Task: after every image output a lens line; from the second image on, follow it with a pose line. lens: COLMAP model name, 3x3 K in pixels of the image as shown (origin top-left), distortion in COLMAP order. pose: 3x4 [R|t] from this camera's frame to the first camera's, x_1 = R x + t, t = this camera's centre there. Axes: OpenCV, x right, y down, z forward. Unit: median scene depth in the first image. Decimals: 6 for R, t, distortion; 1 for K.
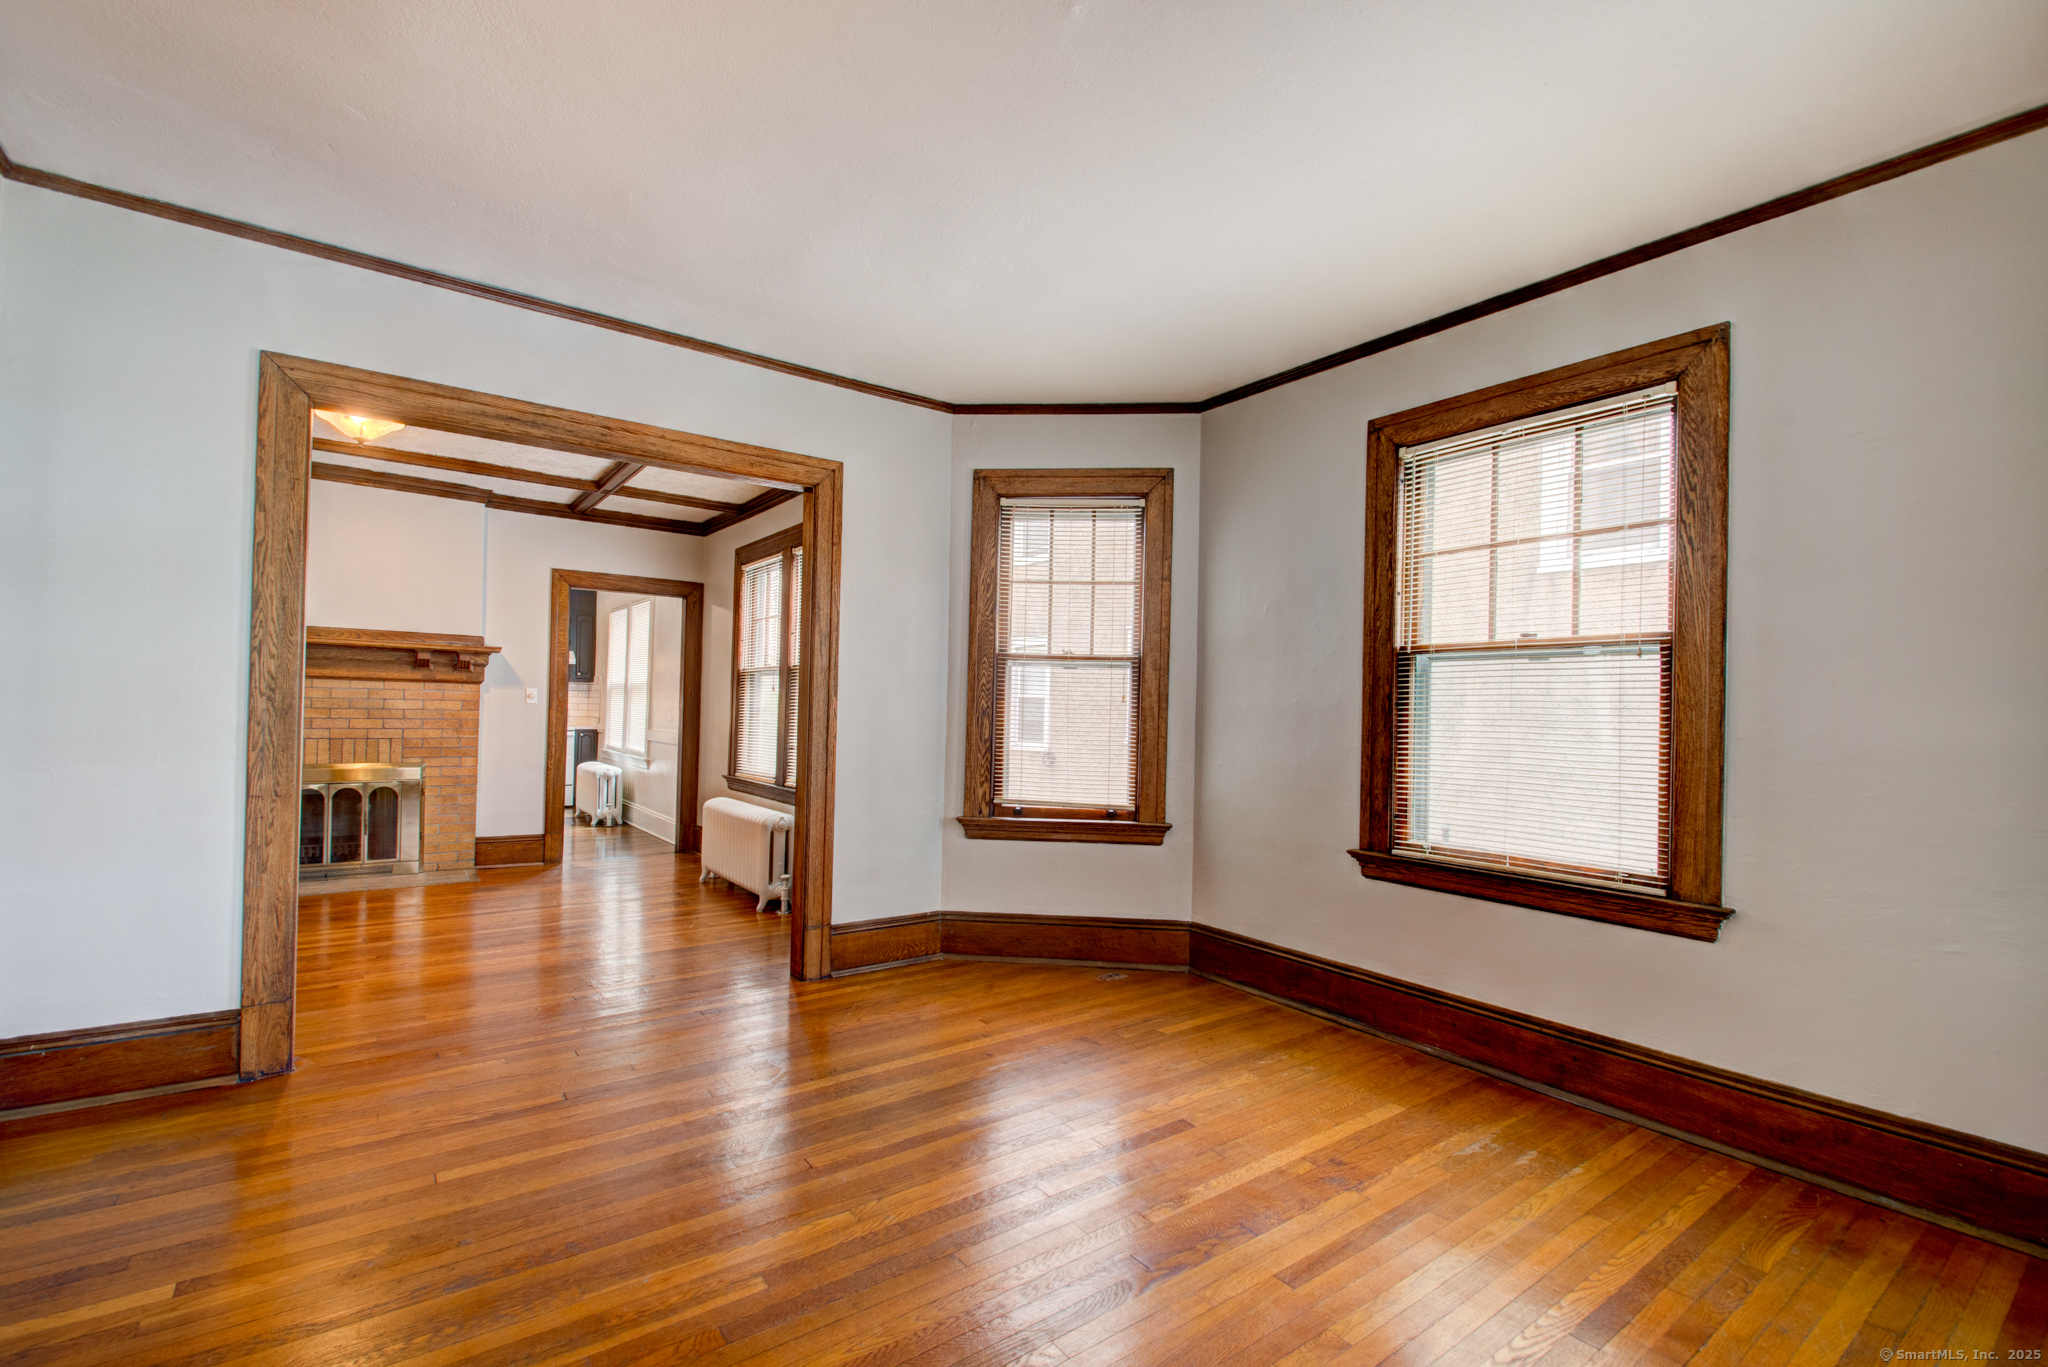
lens RADIAL K [[899.6, 0, 1047.2], [0, 899.6, 700.1], [0, 0, 1]] dist [0.026105, -0.023682]
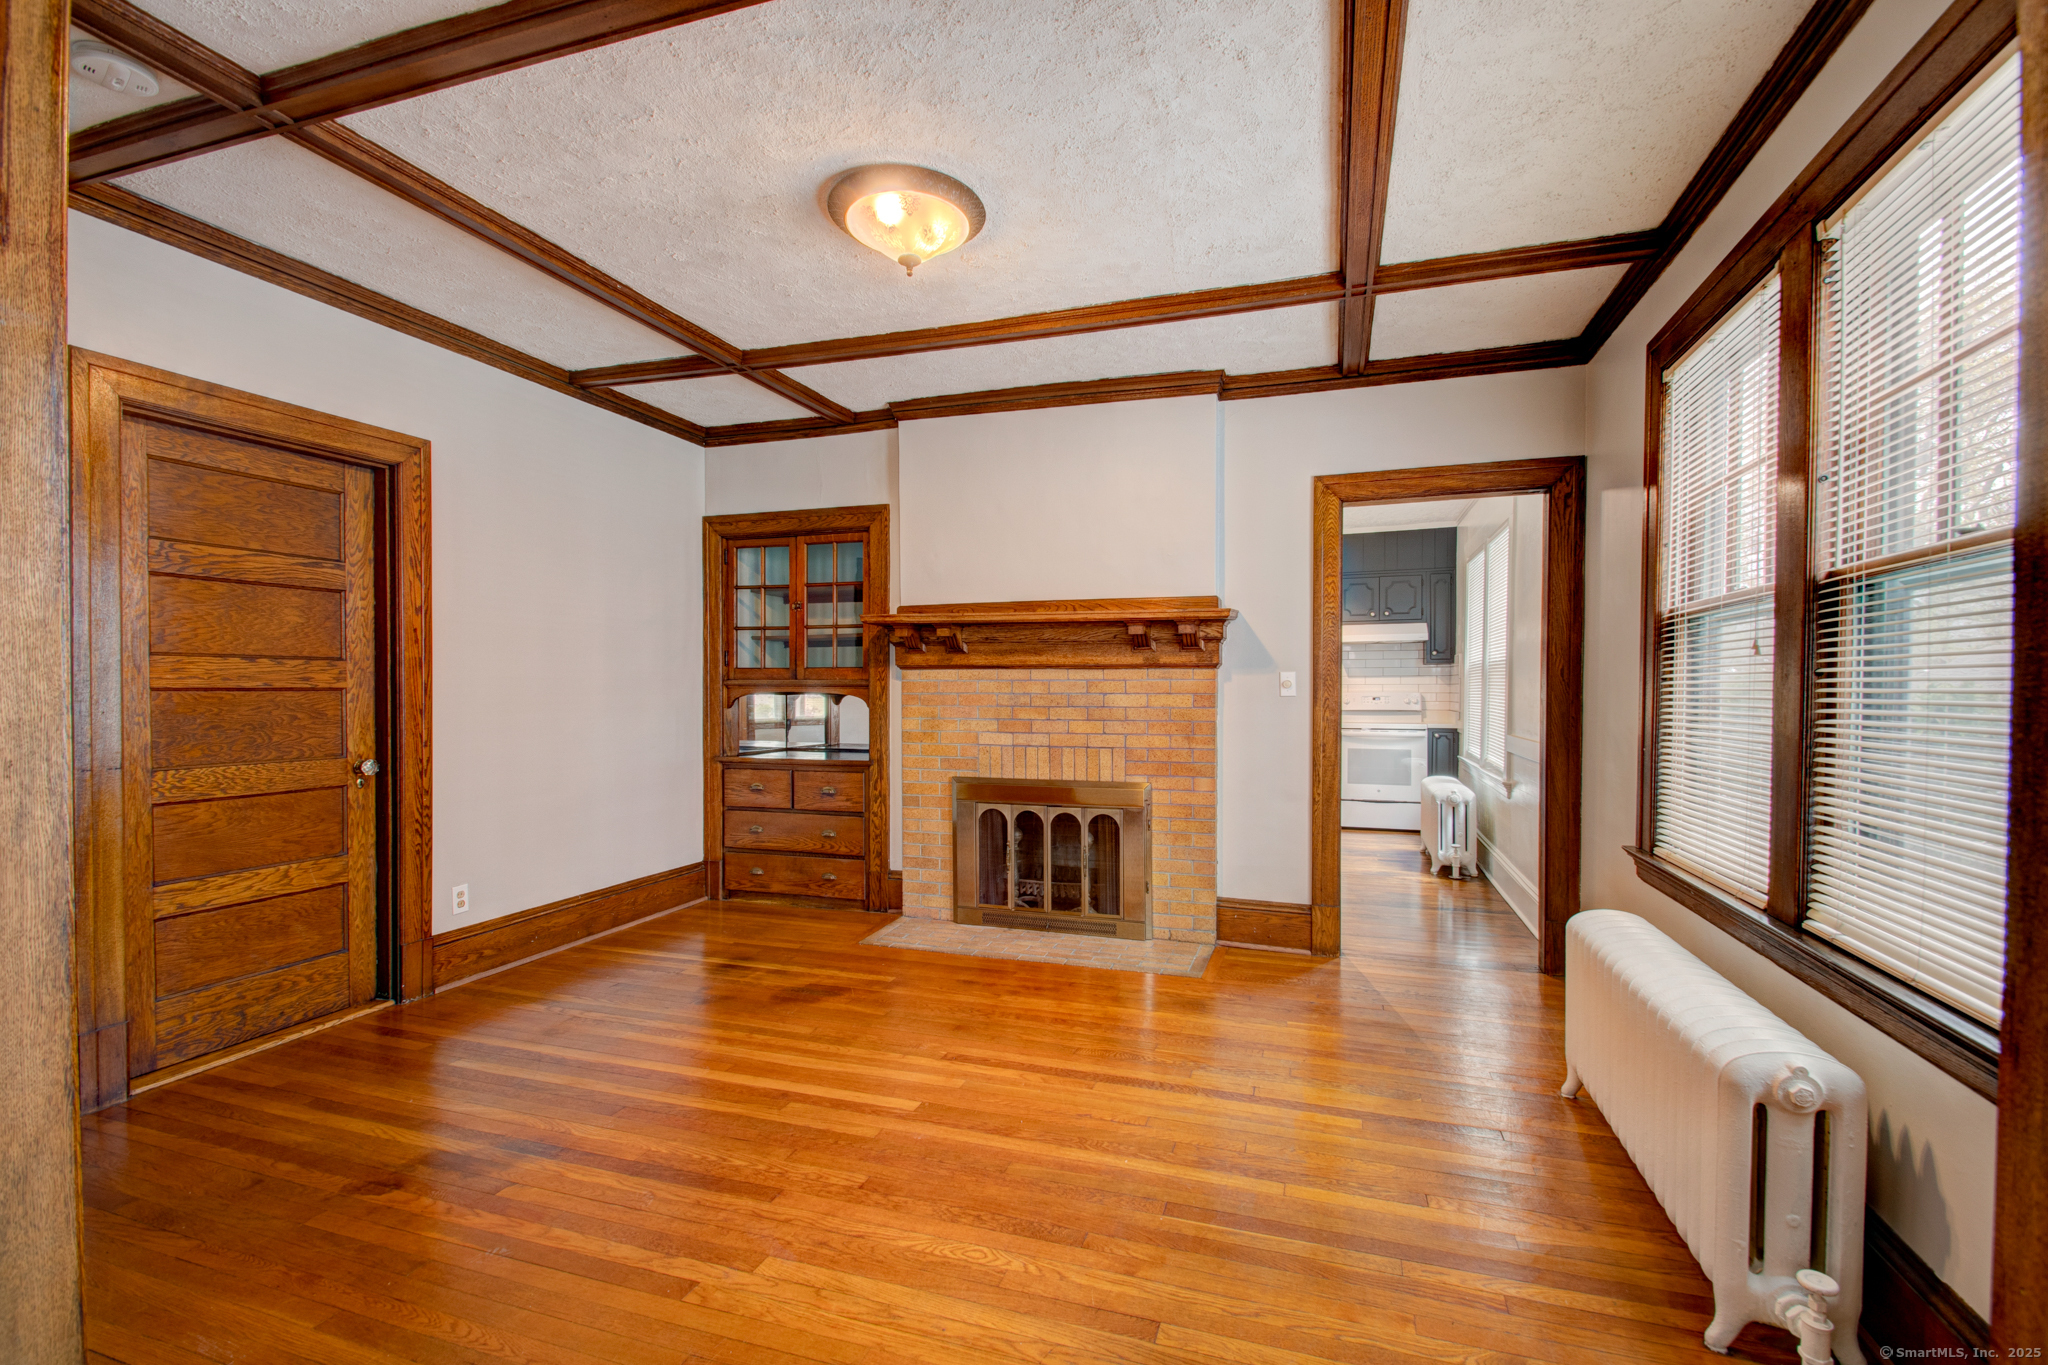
lens RADIAL K [[899.6, 0, 1047.2], [0, 899.6, 699.1], [0, 0, 1]] dist [0.026105, -0.023682]
pose [[0.576294, -0.010472, -0.817175, -0.169740], [0.022242, 0.999748, 0.002874, 0.000324], [0.816940, -0.019832, 0.576382, 0.554104]]
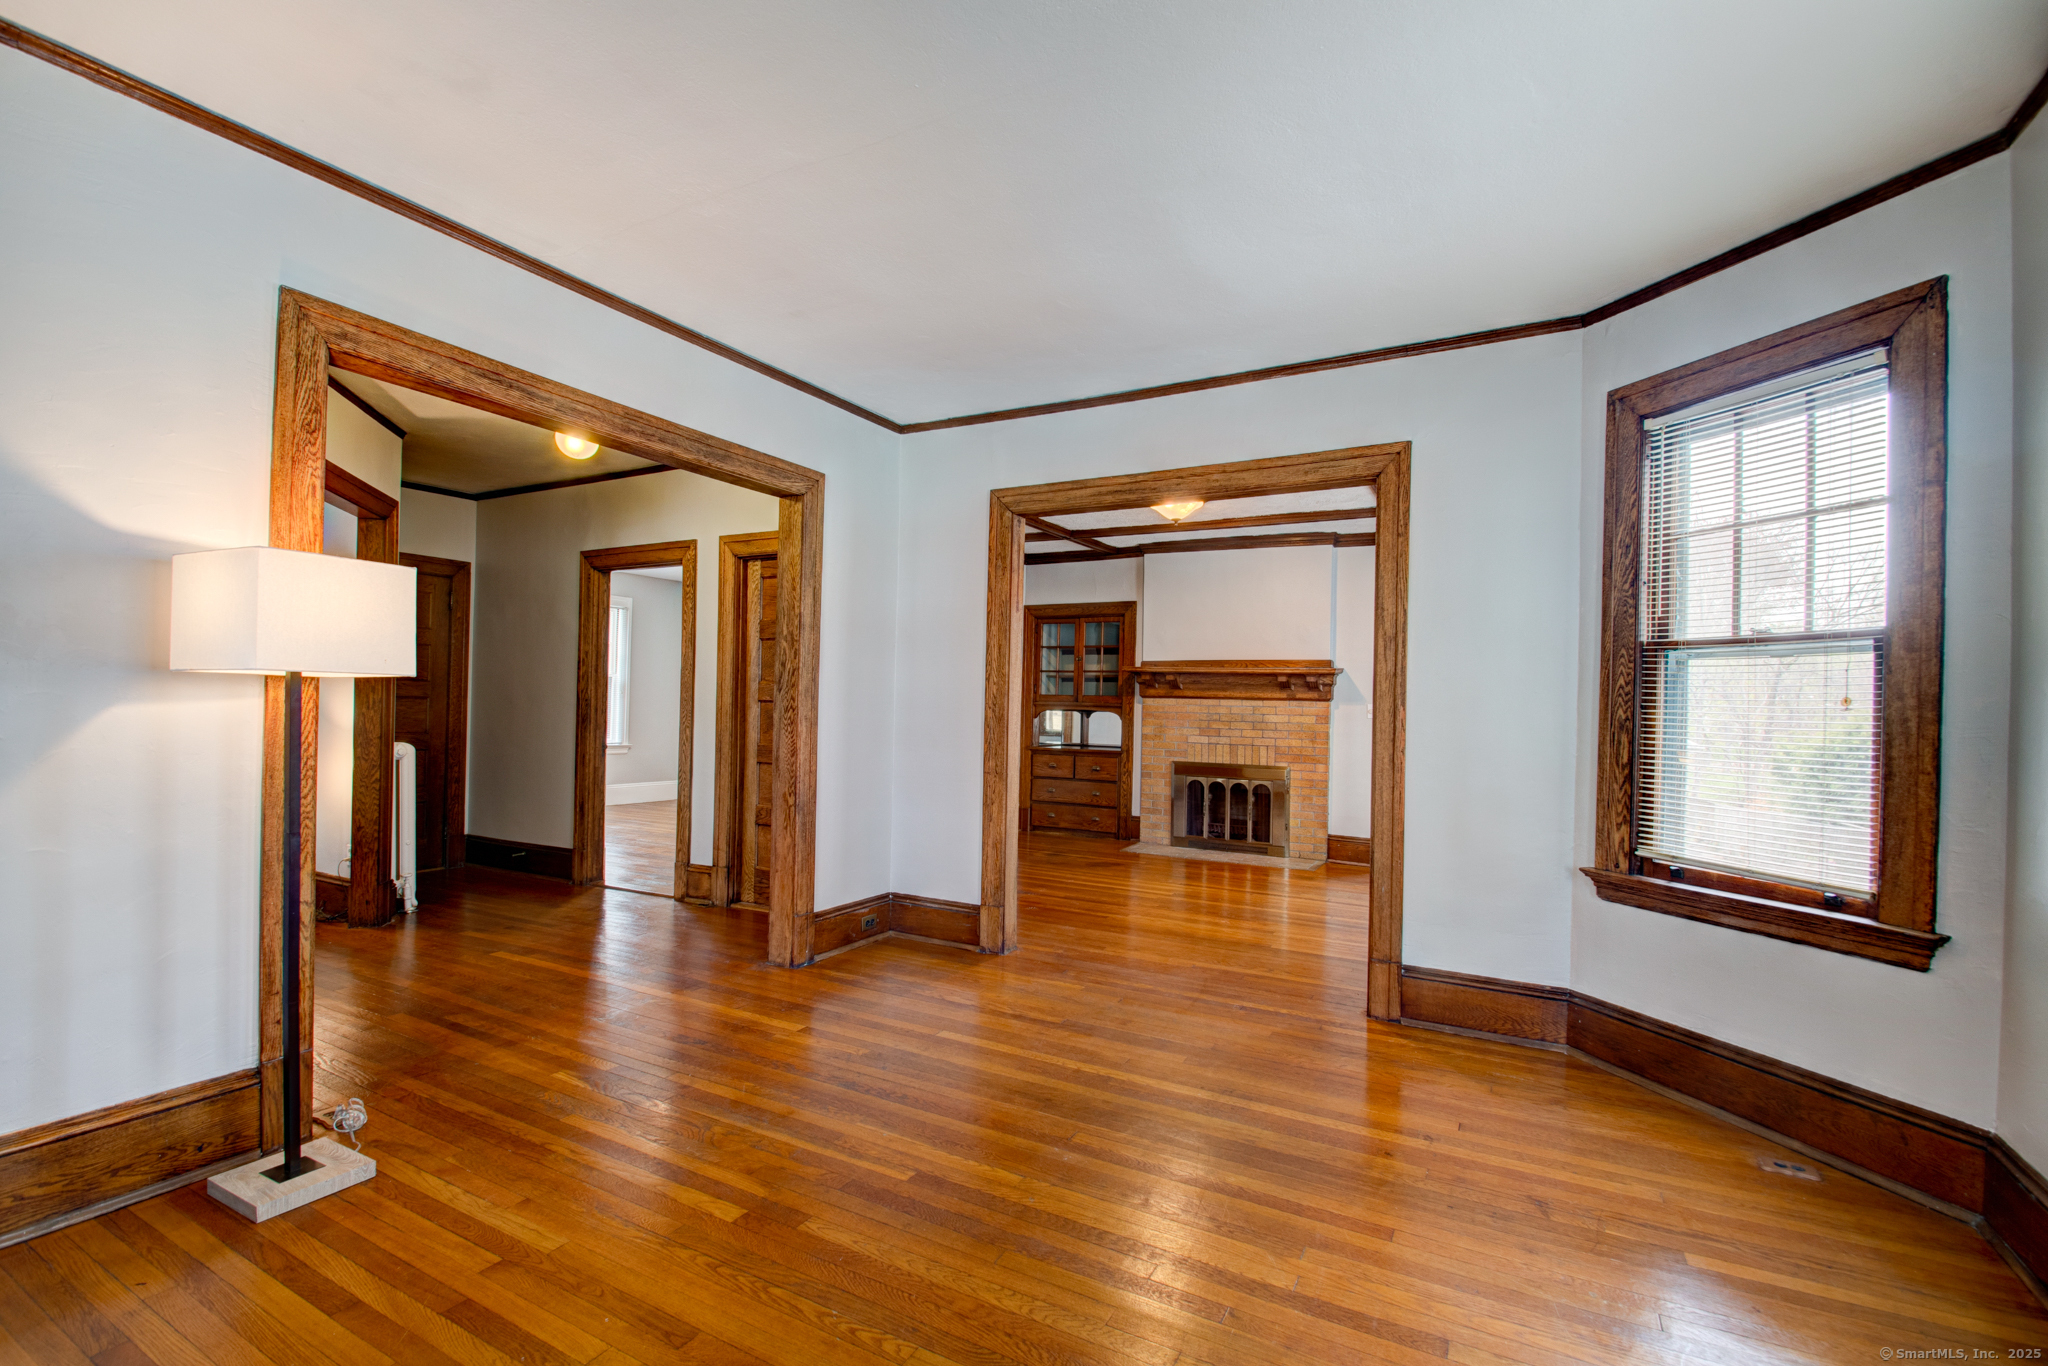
lens RADIAL K [[899.6, 0, 1047.2], [0, 899.6, 699.6], [0, 0, 1]] dist [0.026105, -0.023682]
pose [[0.417557, -0.019633, -0.908438, 0.284811], [-0.002323, 0.999740, -0.022674, 0.007421], [0.908648, 0.011578, 0.417403, 0.207731]]
